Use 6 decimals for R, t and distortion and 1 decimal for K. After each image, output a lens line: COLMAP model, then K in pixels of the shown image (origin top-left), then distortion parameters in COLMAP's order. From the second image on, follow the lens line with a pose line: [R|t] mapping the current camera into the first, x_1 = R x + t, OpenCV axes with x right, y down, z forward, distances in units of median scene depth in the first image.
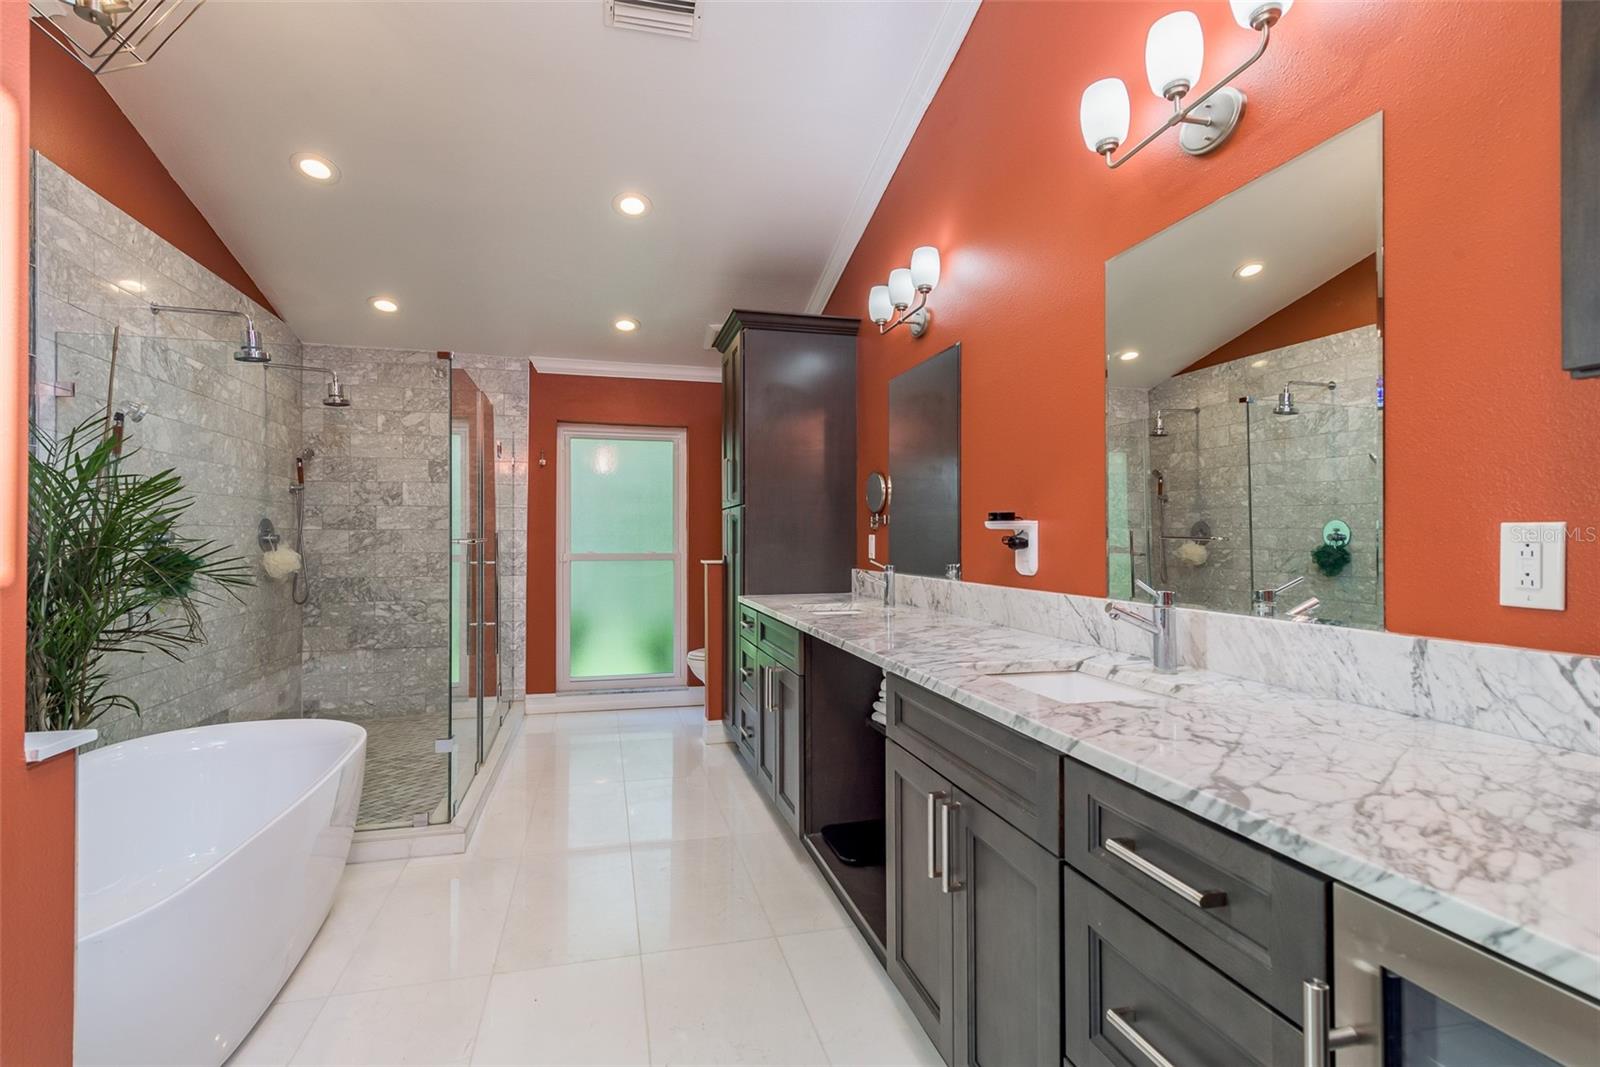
lens RADIAL K [[759.1, 0, 794.1], [0, 759.1, 534.1], [0, 0, 1]] dist [0.008676, -0.005100]
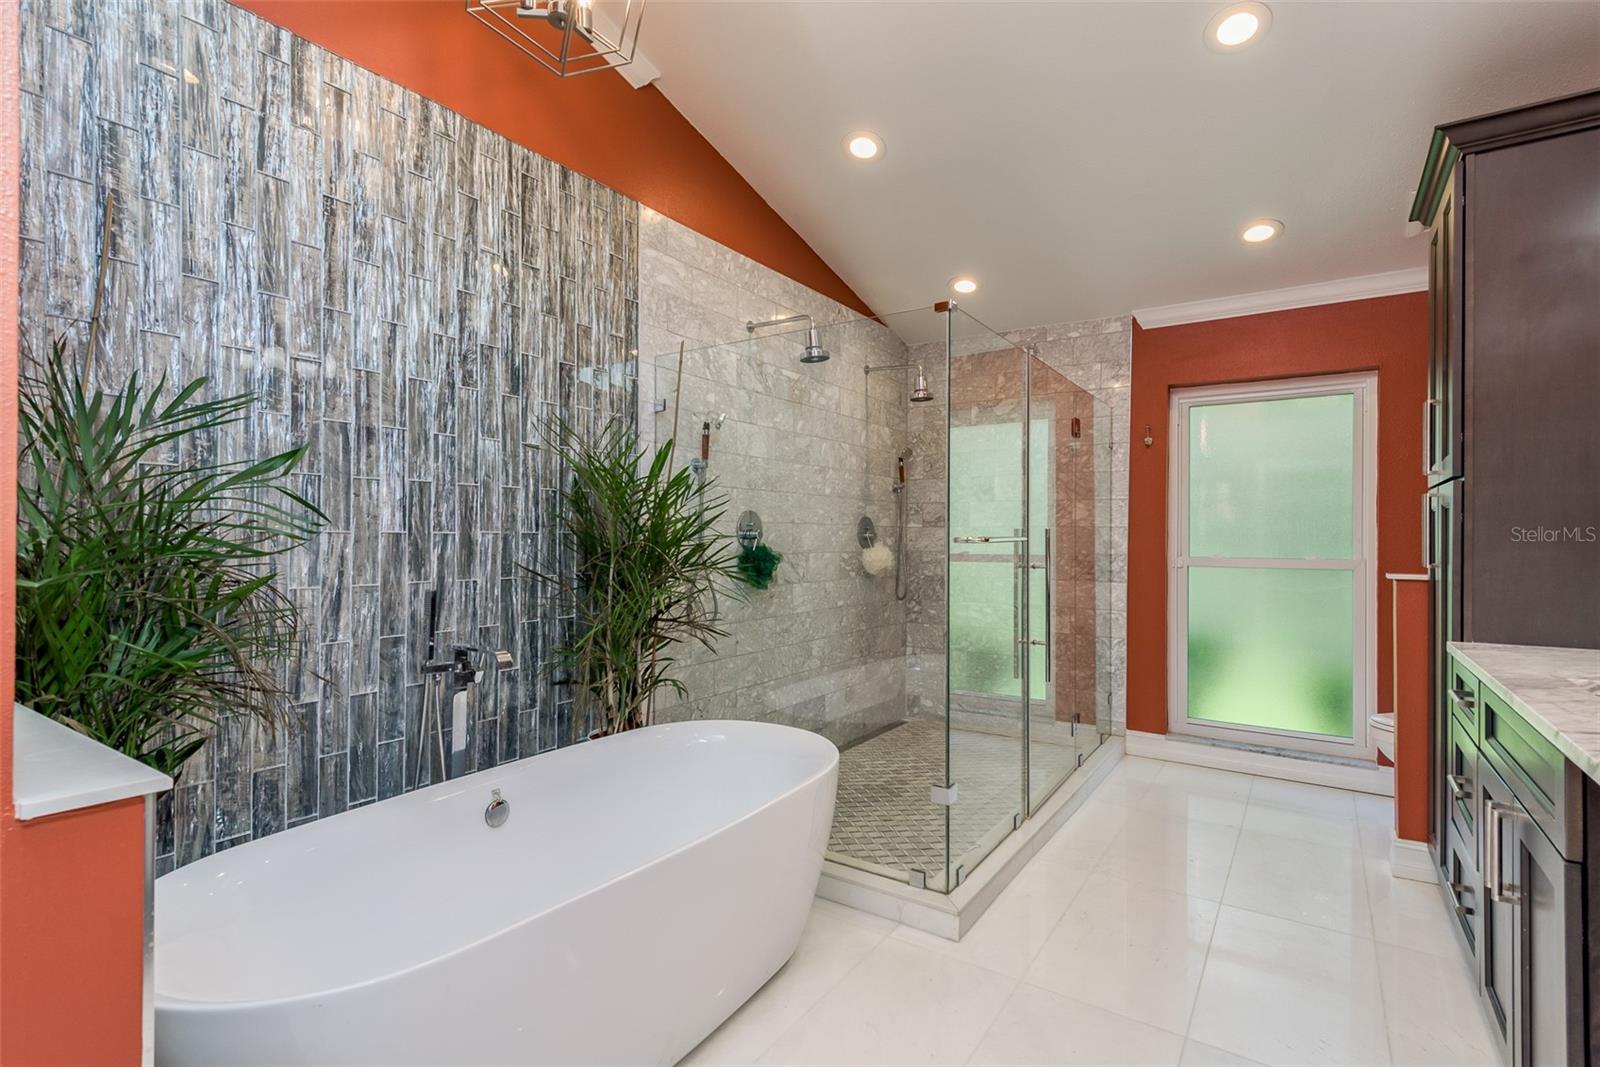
lens RADIAL K [[759.1, 0, 797.1], [0, 759.1, 536.6], [0, 0, 1]] dist [0.008676, -0.005100]
pose [[0.663422, 0.004868, -0.748230, 0.022694], [-0.000885, 0.999983, 0.005721, 0.001005], [0.748245, -0.003133, 0.663415, 0.226157]]
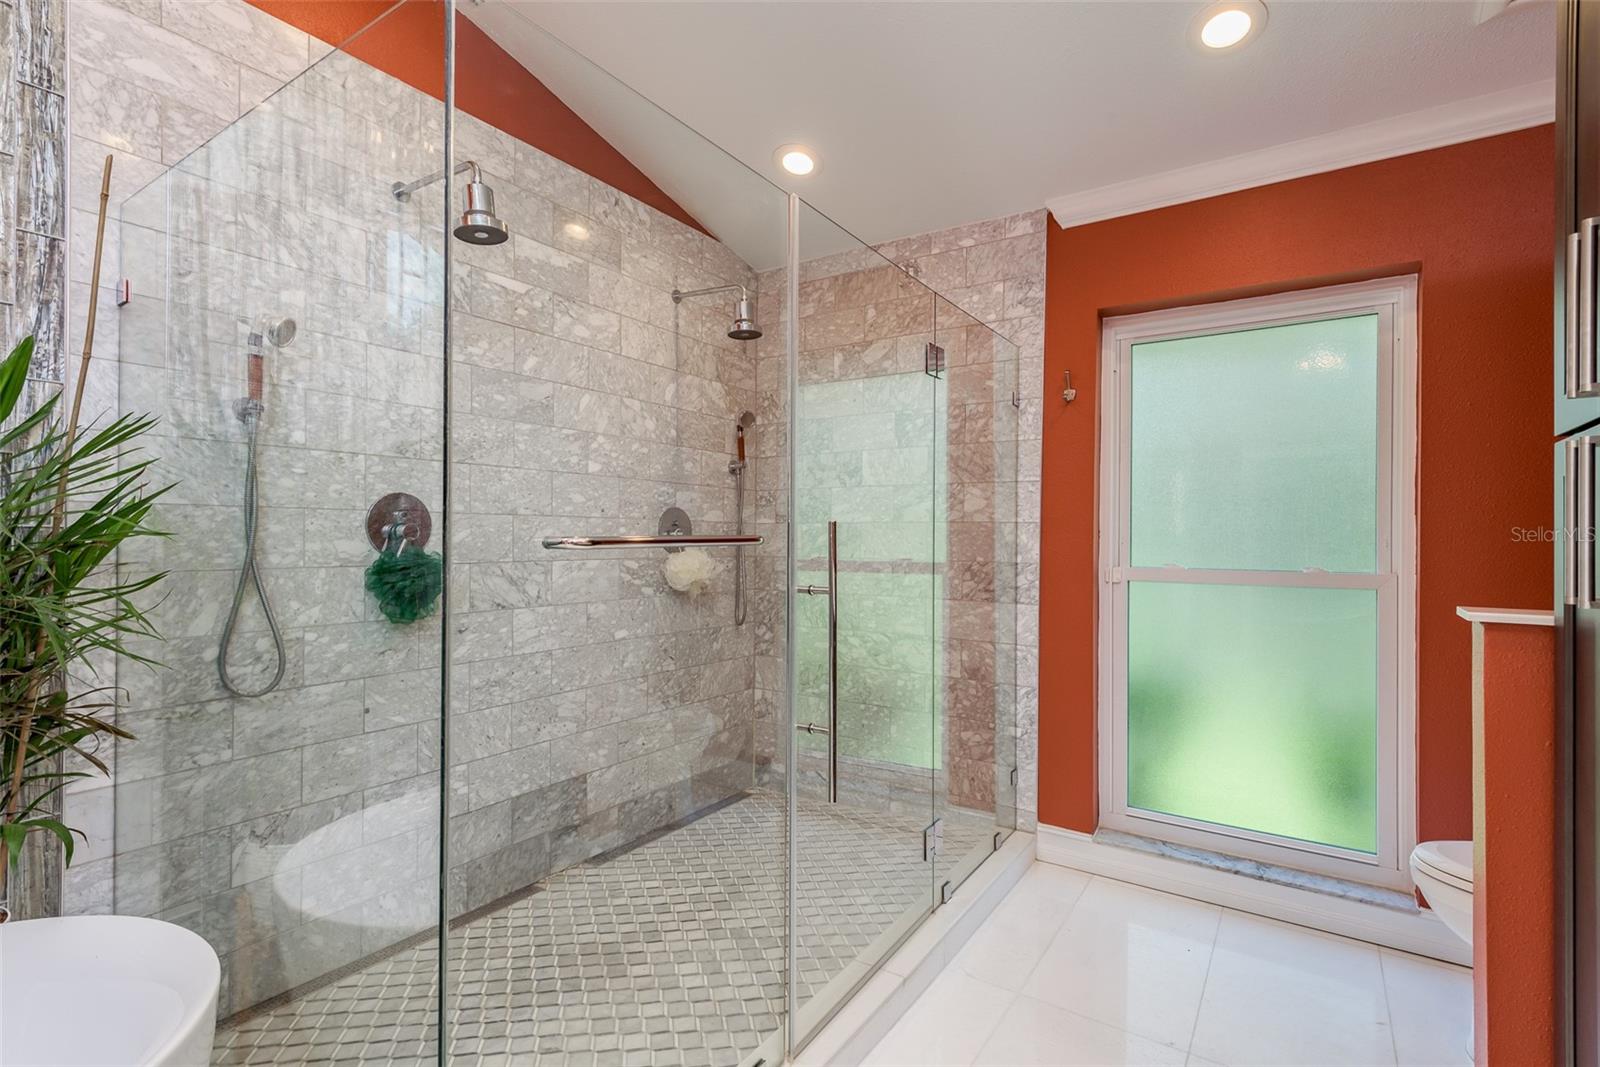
lens RADIAL K [[759.1, 0, 800.1], [0, 759.1, 534.2], [0, 0, 1]] dist [0.008676, -0.005100]
pose [[0.670786, 0.003648, -0.741642, -0.071043], [-0.002631, 0.999993, 0.002539, 0.002844], [0.741647, 0.000249, 0.670791, 0.572493]]
